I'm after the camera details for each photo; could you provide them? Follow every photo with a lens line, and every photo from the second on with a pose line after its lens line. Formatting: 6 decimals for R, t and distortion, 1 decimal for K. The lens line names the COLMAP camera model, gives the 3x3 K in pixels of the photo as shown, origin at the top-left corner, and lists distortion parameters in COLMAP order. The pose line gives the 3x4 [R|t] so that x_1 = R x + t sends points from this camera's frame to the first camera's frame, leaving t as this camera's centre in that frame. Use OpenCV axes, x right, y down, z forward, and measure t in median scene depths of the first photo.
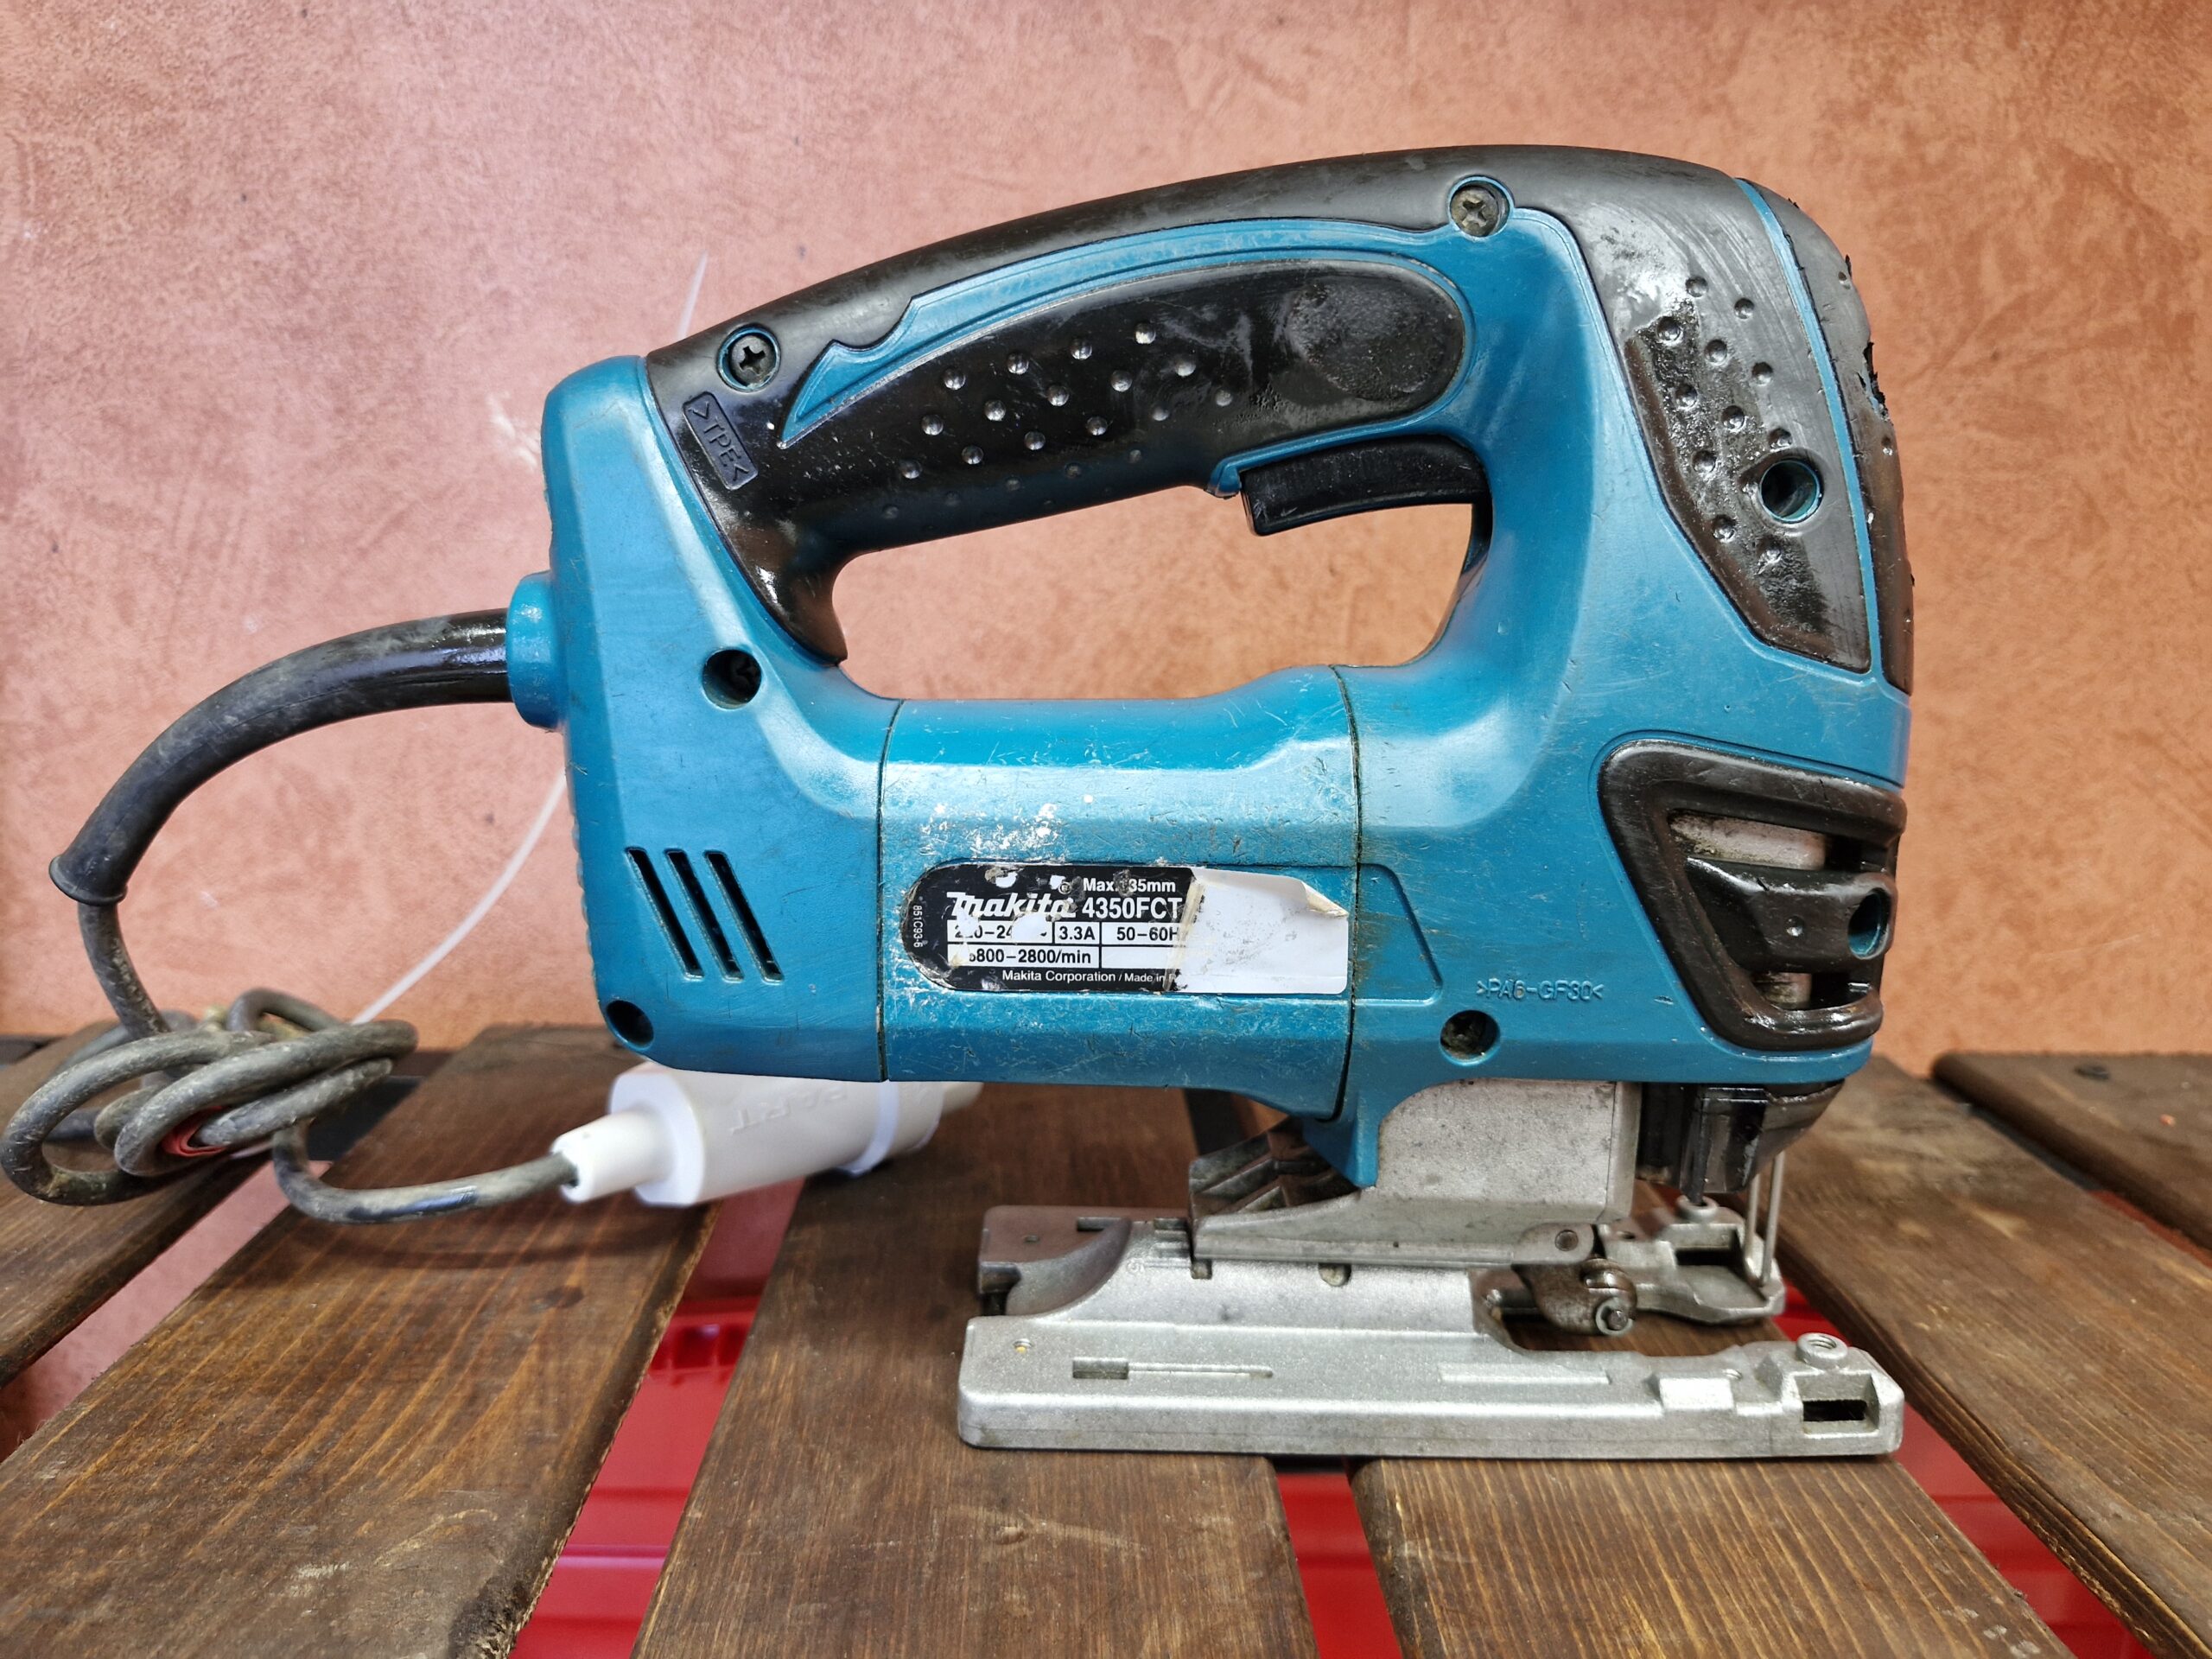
lens RADIAL K [[1599.9, 0, 1095.8], [0, 1599.9, 822.4], [0, 0, 1]] dist [-0.005905, -0.008616]
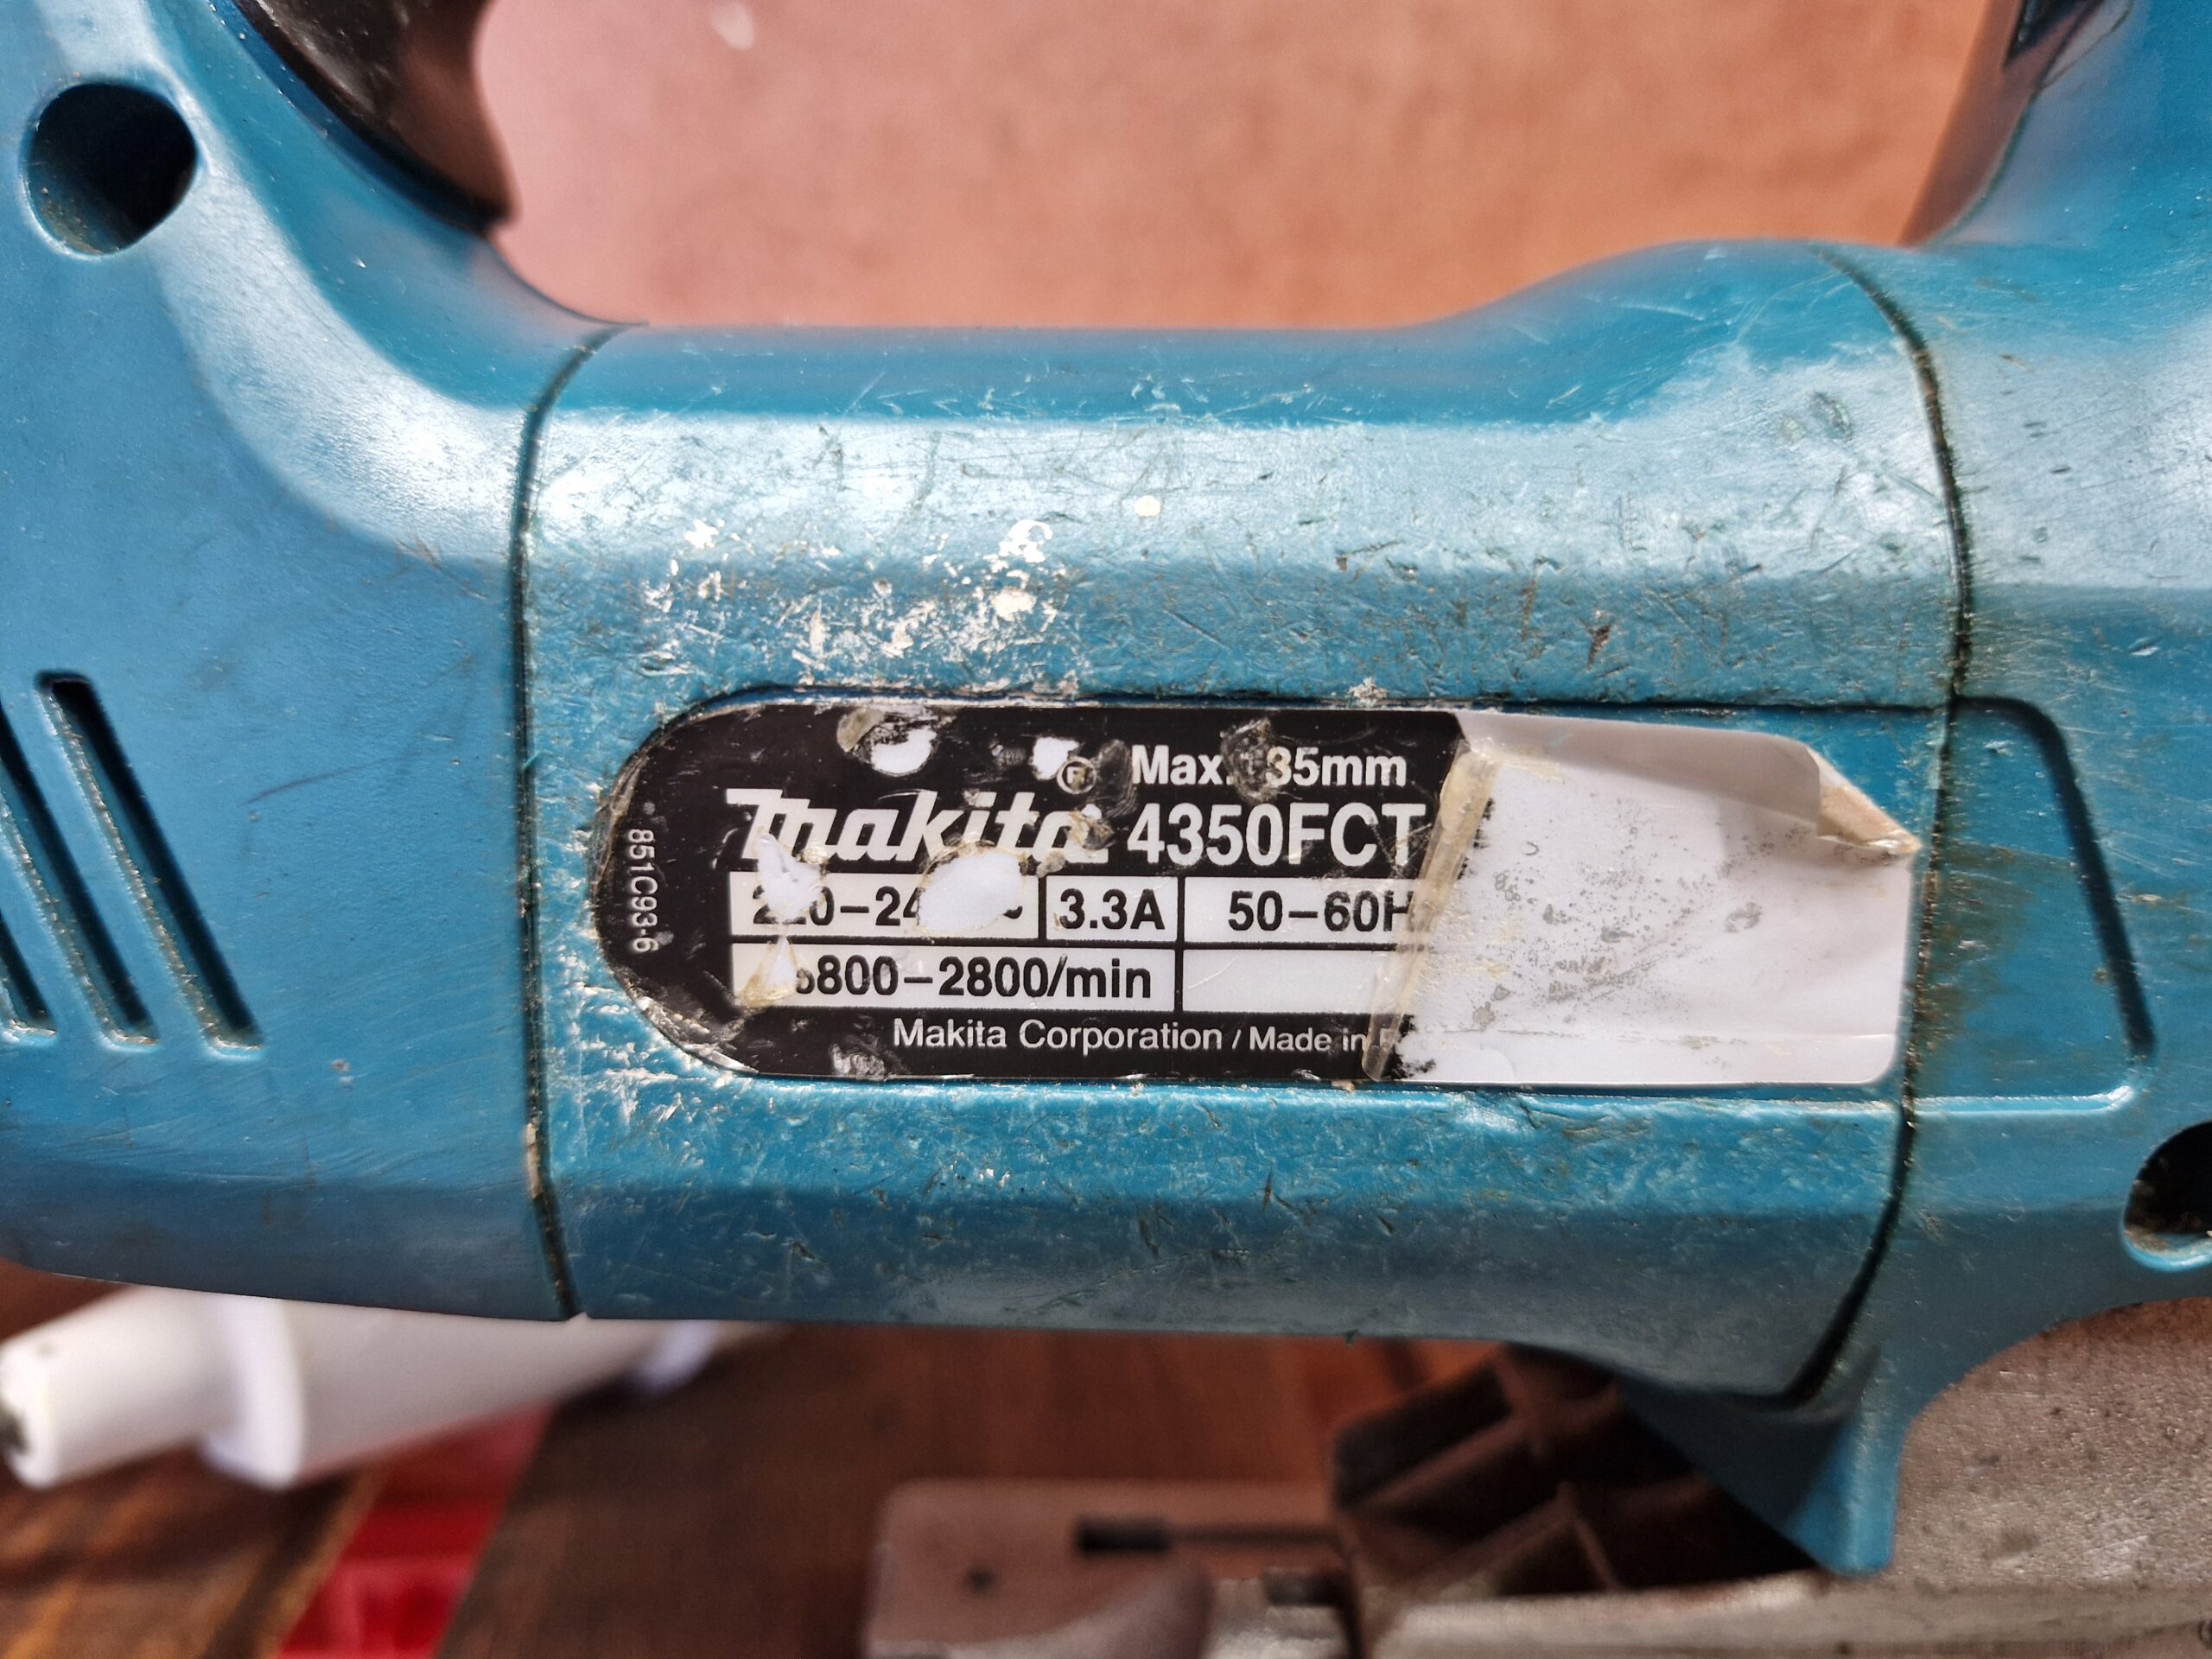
lens RADIAL K [[1951.4, 0, 1099.4], [0, 1951.4, 827.9], [0, 0, 1]] dist [0.081877, -0.479265]
pose [[0.999869, -0.000184, 0.016178, -0.020882], [-0.000022, 0.999919, 0.012727, 0.046150], [-0.016179, -0.012726, 0.999788, 0.580245]]
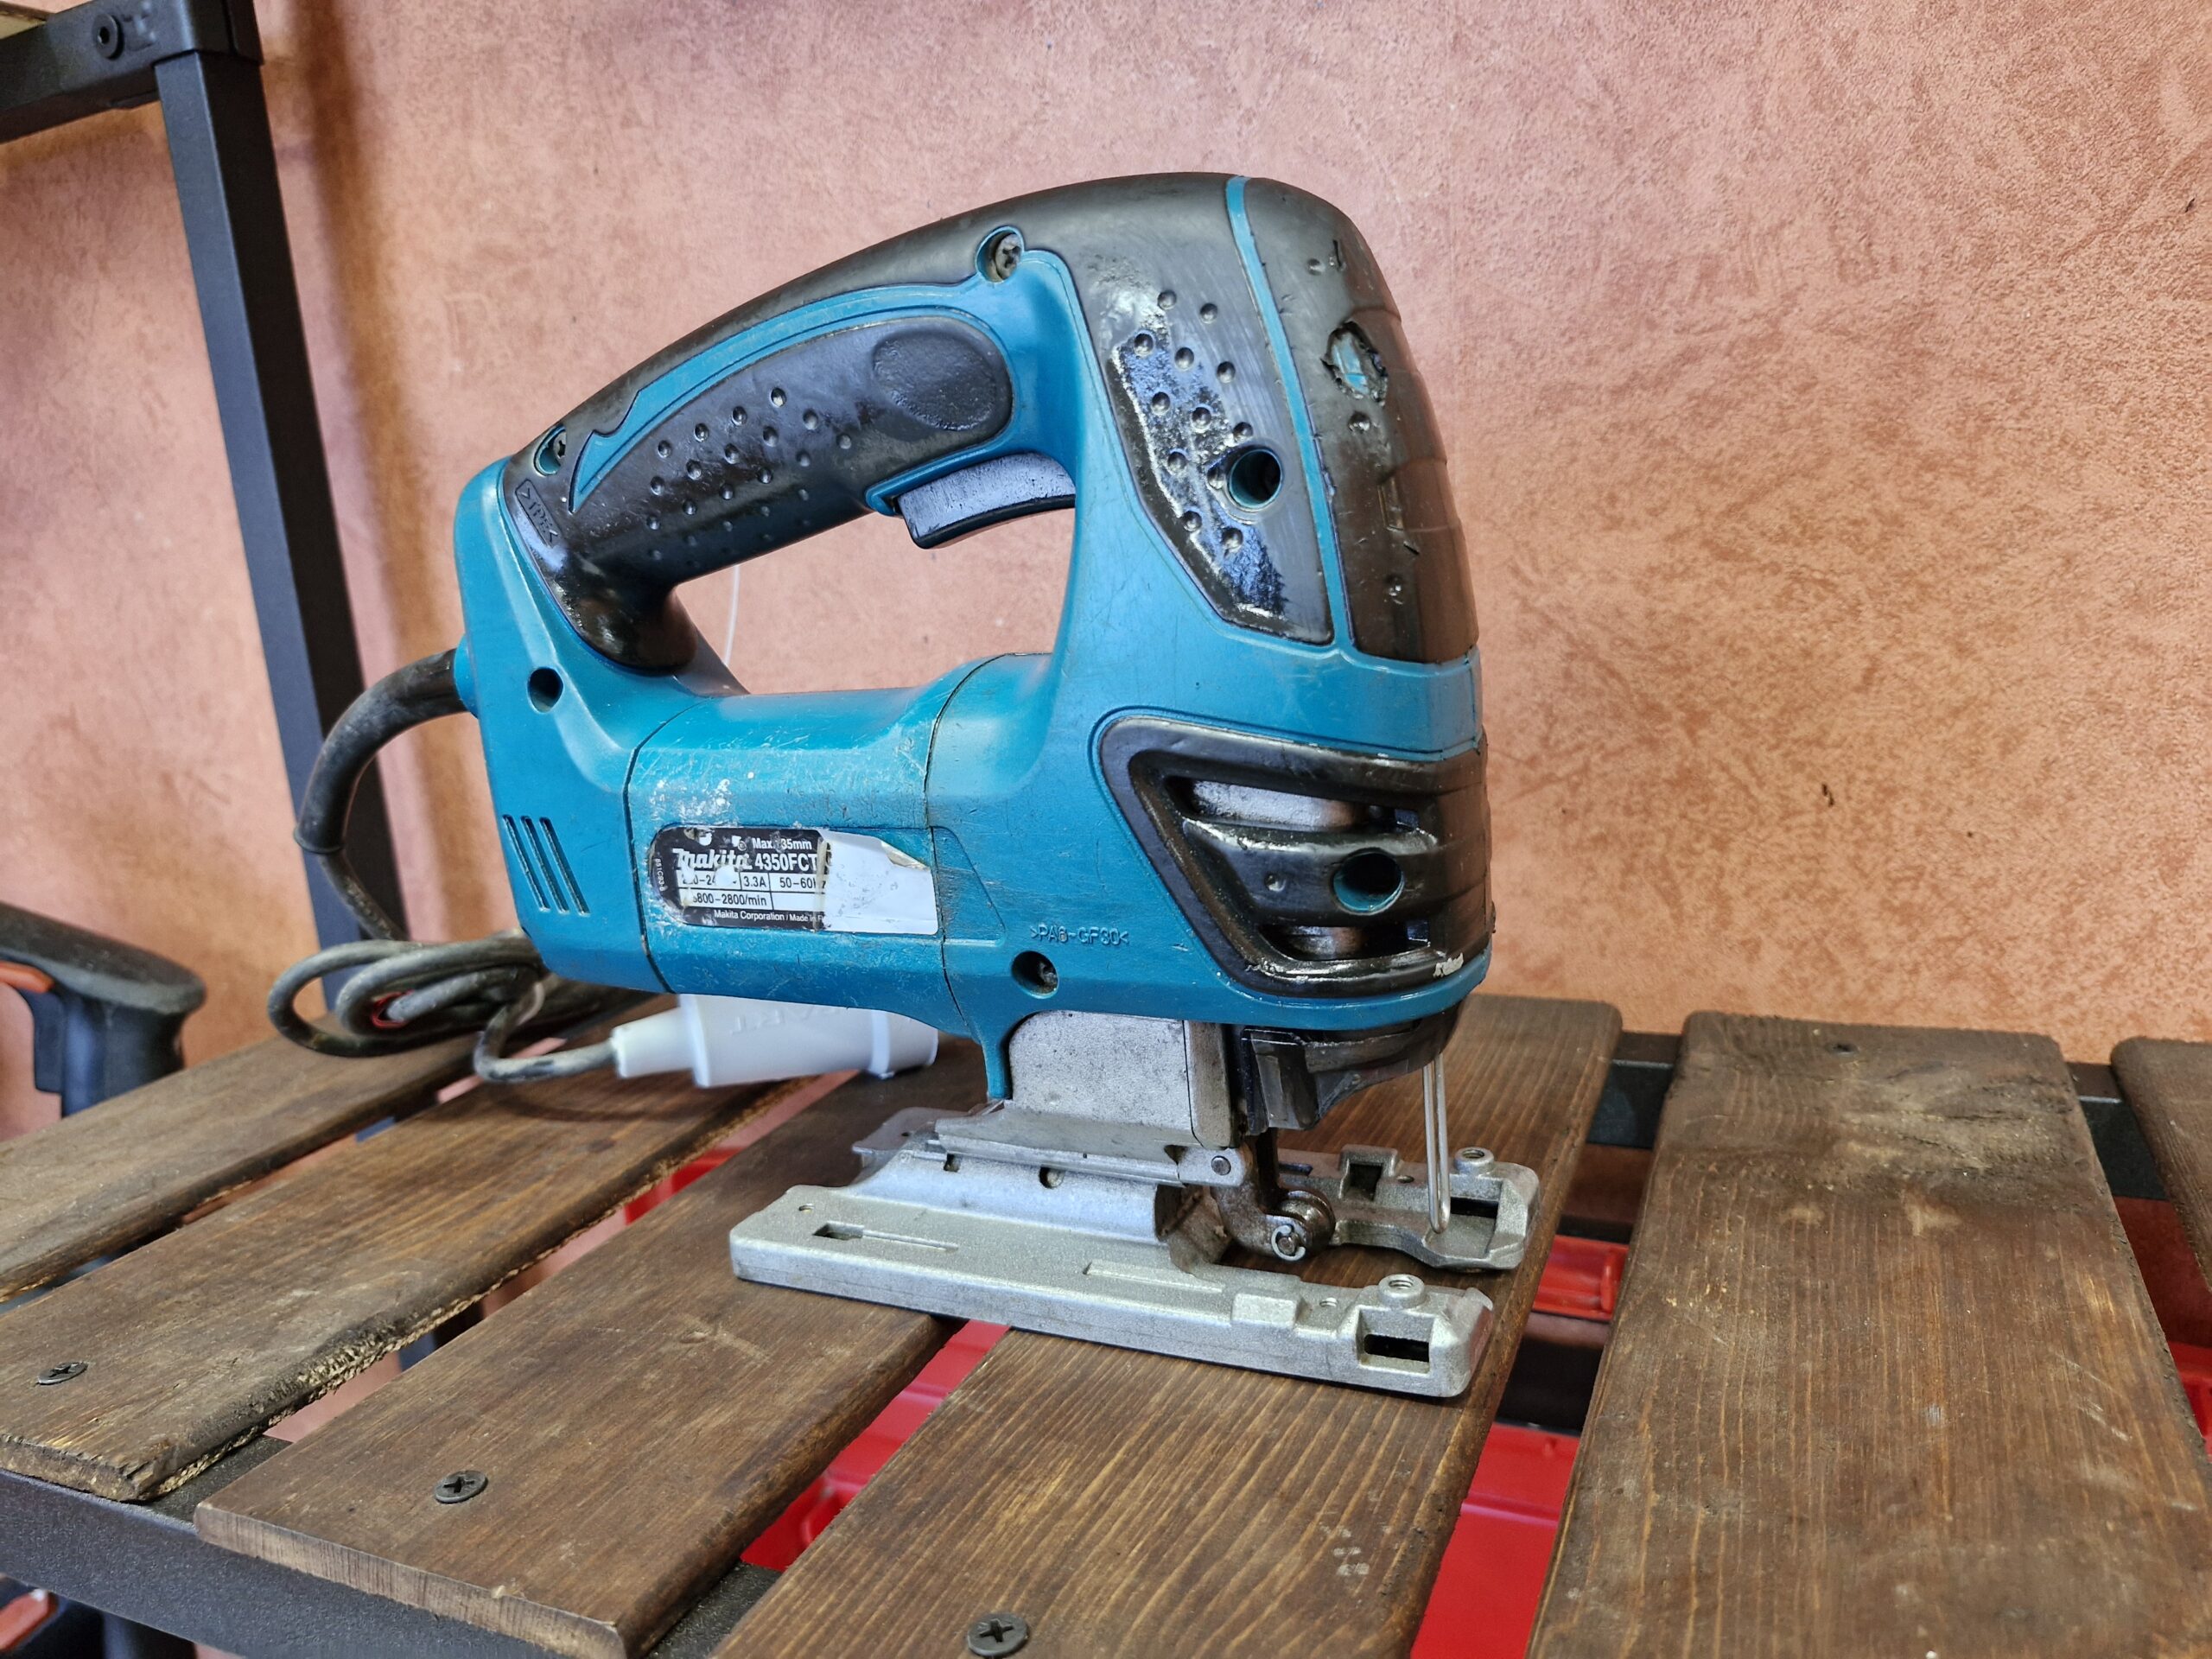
lens RADIAL K [[1588.3, 0, 1100.9], [0, 1588.3, 832.4], [0, 0, 1]] dist [0.002566, -0.003600]
pose [[0.897593, -0.000051, -0.440825, 0.784855], [0.016602, 0.999295, 0.033688, -0.007643], [0.440512, -0.037557, 0.896961, -0.008888]]
